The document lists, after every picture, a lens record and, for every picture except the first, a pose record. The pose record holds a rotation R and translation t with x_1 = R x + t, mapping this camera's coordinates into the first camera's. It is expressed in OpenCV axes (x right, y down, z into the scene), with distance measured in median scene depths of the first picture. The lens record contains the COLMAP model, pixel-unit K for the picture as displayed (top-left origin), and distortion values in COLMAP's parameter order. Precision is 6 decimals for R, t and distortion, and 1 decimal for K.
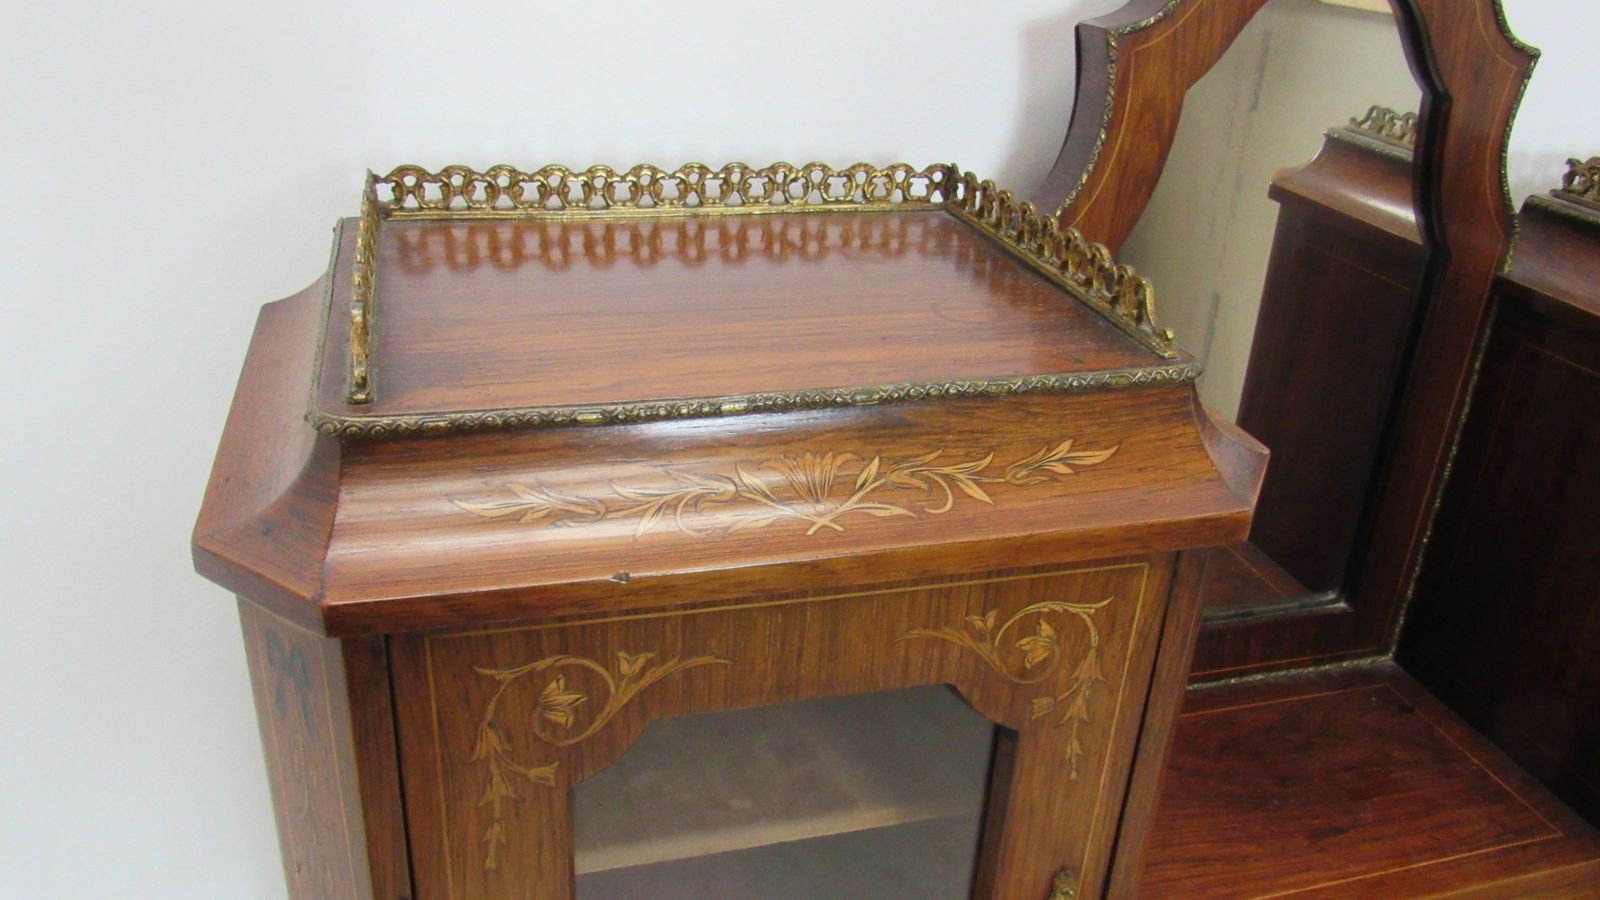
lens RADIAL K [[1237.5, 0, 800.0], [0, 1237.5, 450.0], [0, 0, 1]] dist [-0.008267, -0.047051]
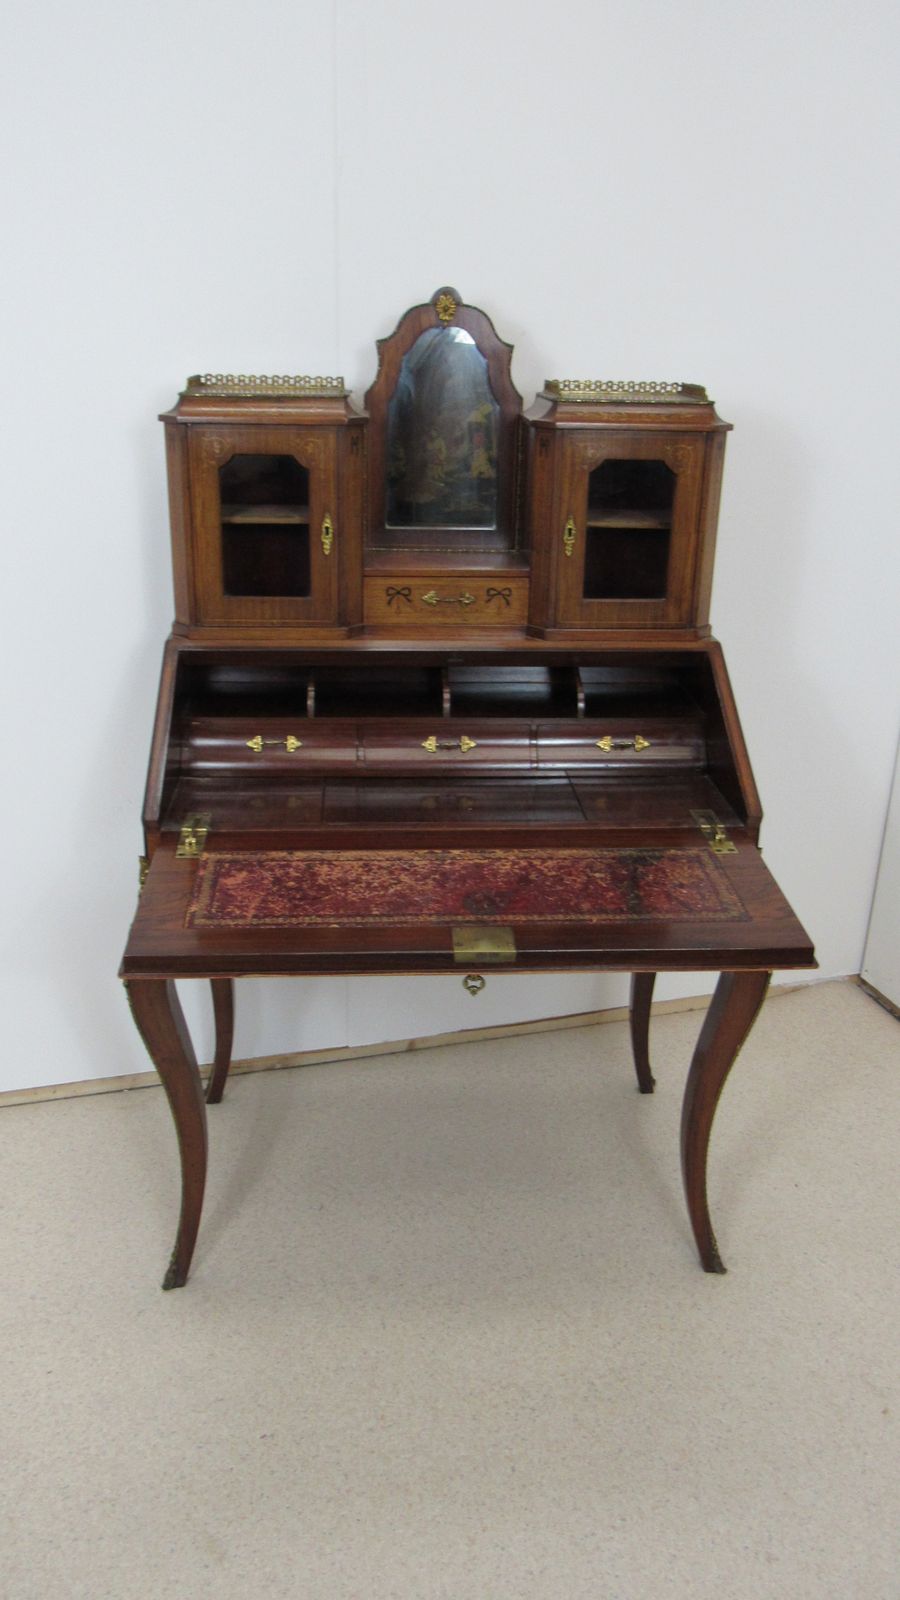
lens RADIAL K [[1237.5, 0, 450.0], [0, 1237.5, 800.0], [0, 0, 1]] dist [-0.008267, -0.047051]
pose [[0.977150, 0.043682, -0.208015, 1.459625], [-0.061121, 0.995066, -0.078157, 1.525026], [0.203575, 0.089085, 0.974998, -2.884340]]
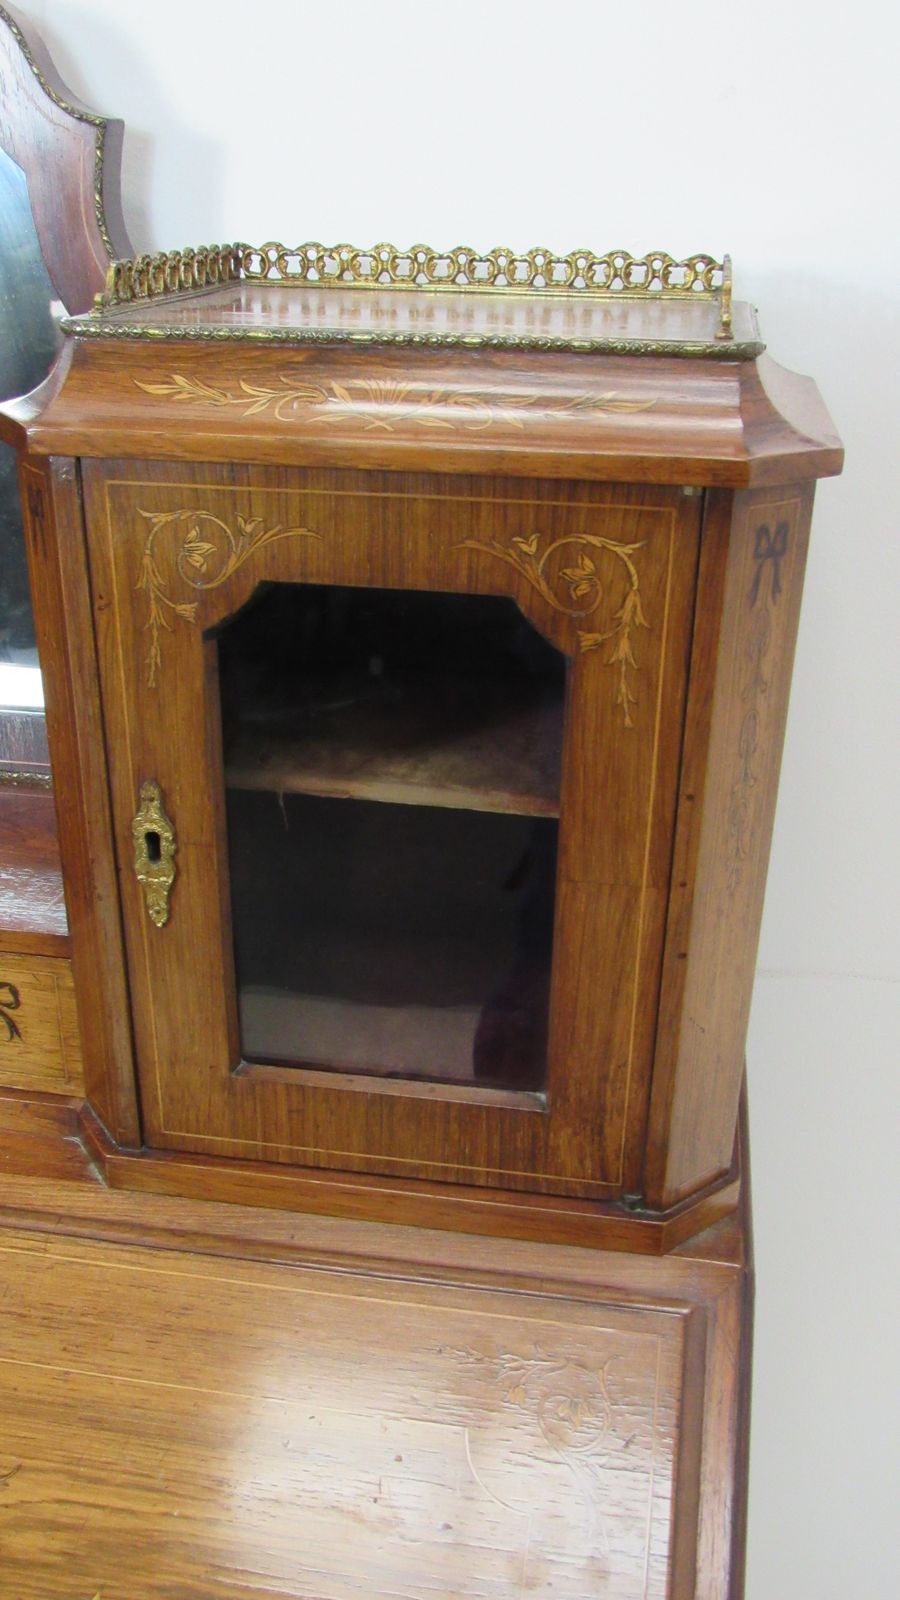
lens RADIAL K [[1410.1, 0, 450.0], [0, 1410.1, 800.0], [0, 0, 1]] dist [-0.044910, 0.000823]
pose [[0.903614, 0.141240, -0.404392, 1.663640], [-0.155356, 0.987856, -0.002120, 0.220616], [0.399182, 0.064740, 0.914583, 0.119156]]
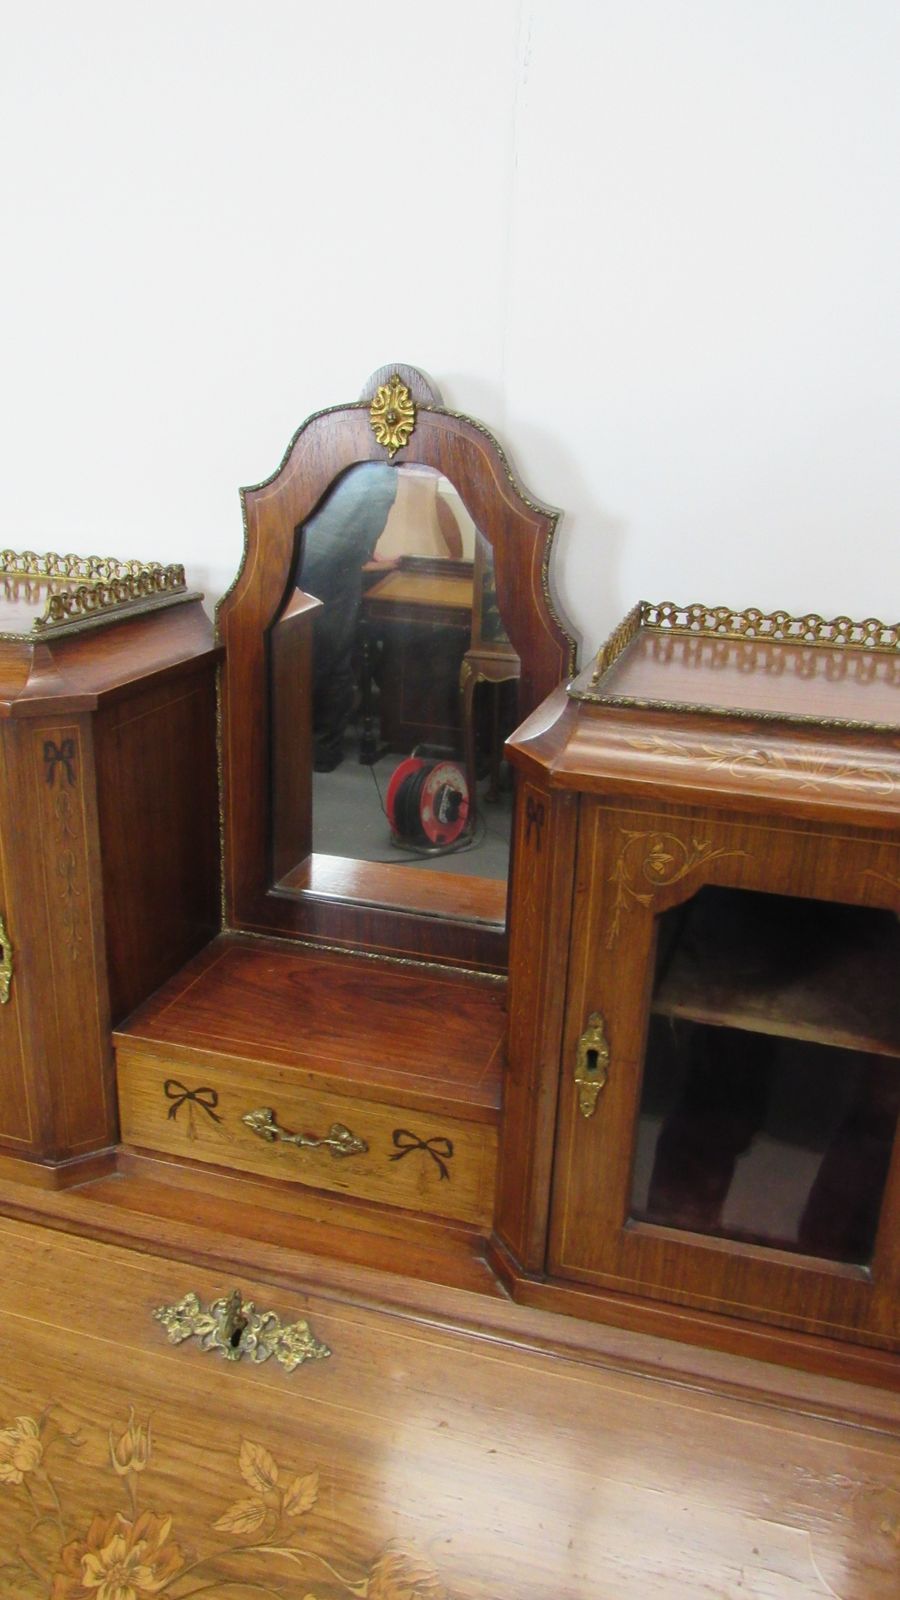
lens RADIAL K [[1159.2, 0, 450.0], [0, 1159.2, 800.0], [0, 0, 1]] dist [-0.023940, 0.000425]
pose [[0.846178, 0.155619, -0.509672, 1.454843], [-0.219918, 0.973147, -0.067984, 0.130312], [0.485406, 0.169612, 0.857679, -0.167154]]
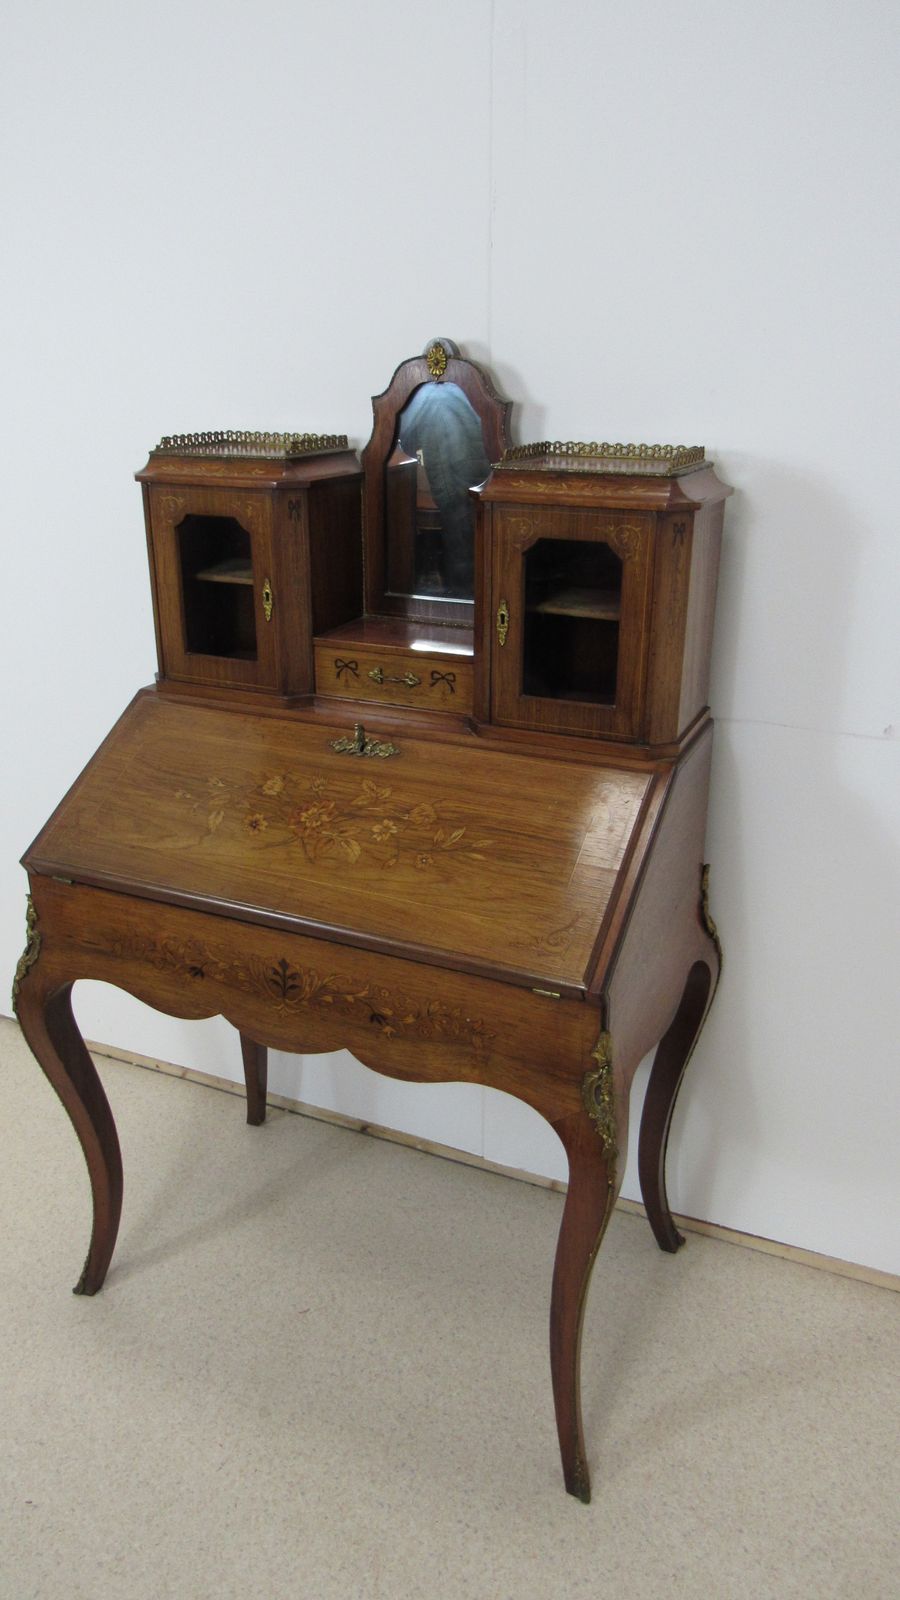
lens RADIAL K [[1140.6, 0, 450.0], [0, 1140.6, 800.0], [0, 0, 1]] dist [-0.023728, 0.004840]
pose [[0.759600, 0.190293, -0.621929, 2.986521], [-0.241964, 0.970284, 0.001354, 0.836263], [0.603706, 0.149456, 0.783072, -1.472985]]
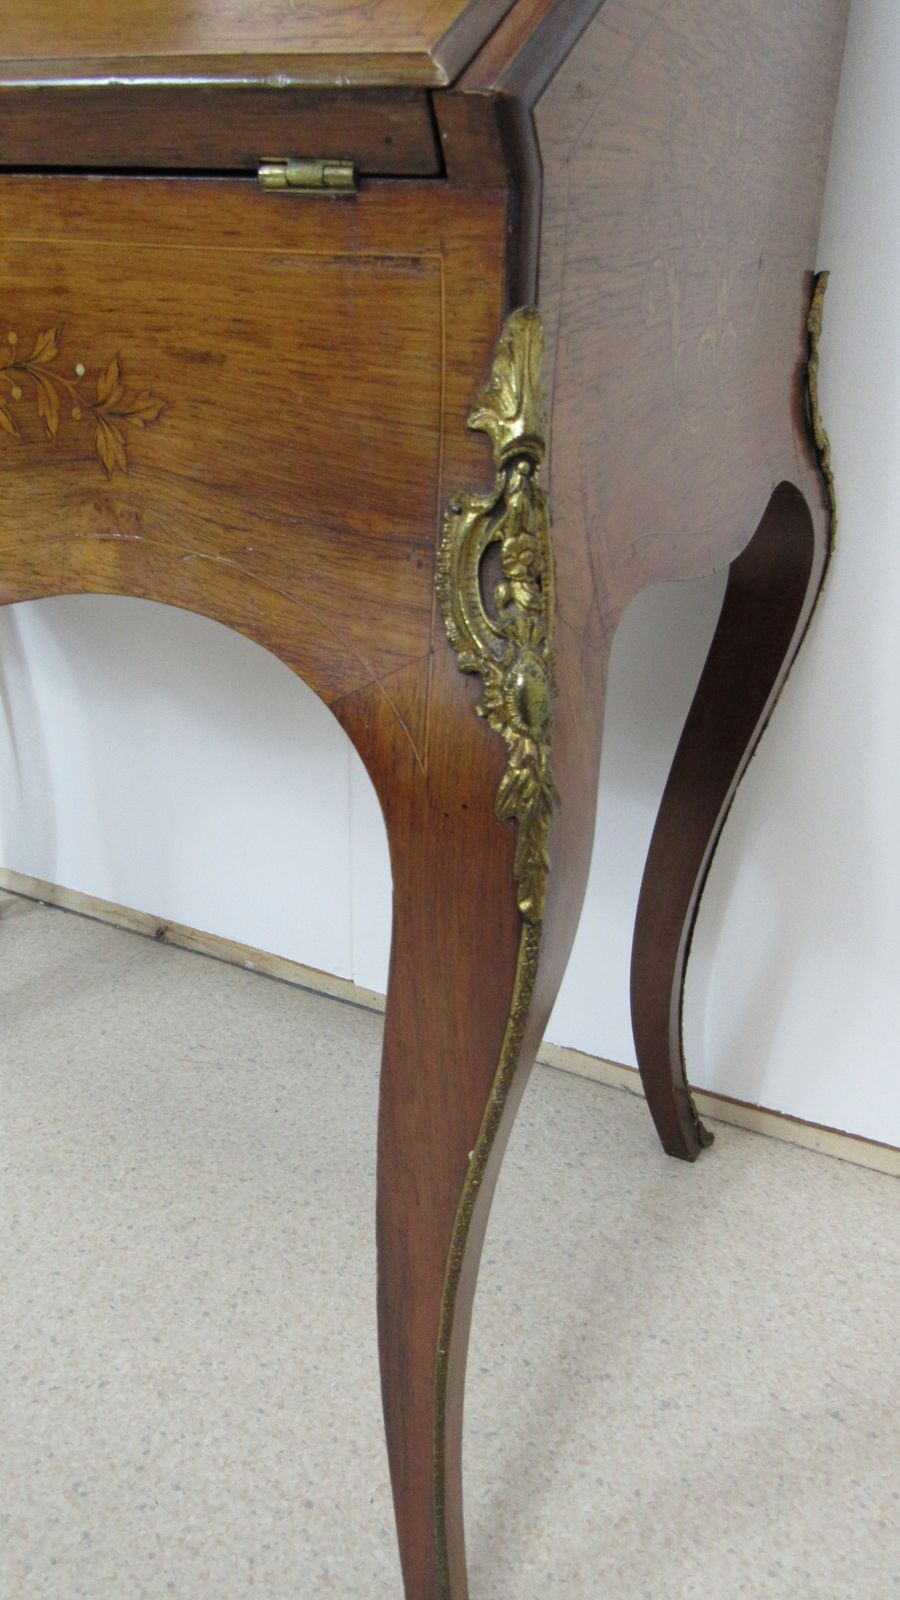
lens RADIAL K [[1159.2, 0, 450.0], [0, 1159.2, 800.0], [0, 0, 1]] dist [-0.023940, 0.000425]
pose [[0.748182, 0.266518, -0.607611, 2.113618], [-0.275046, 0.957969, 0.081519, 1.571012], [0.603799, 0.106130, 0.790040, 0.516408]]
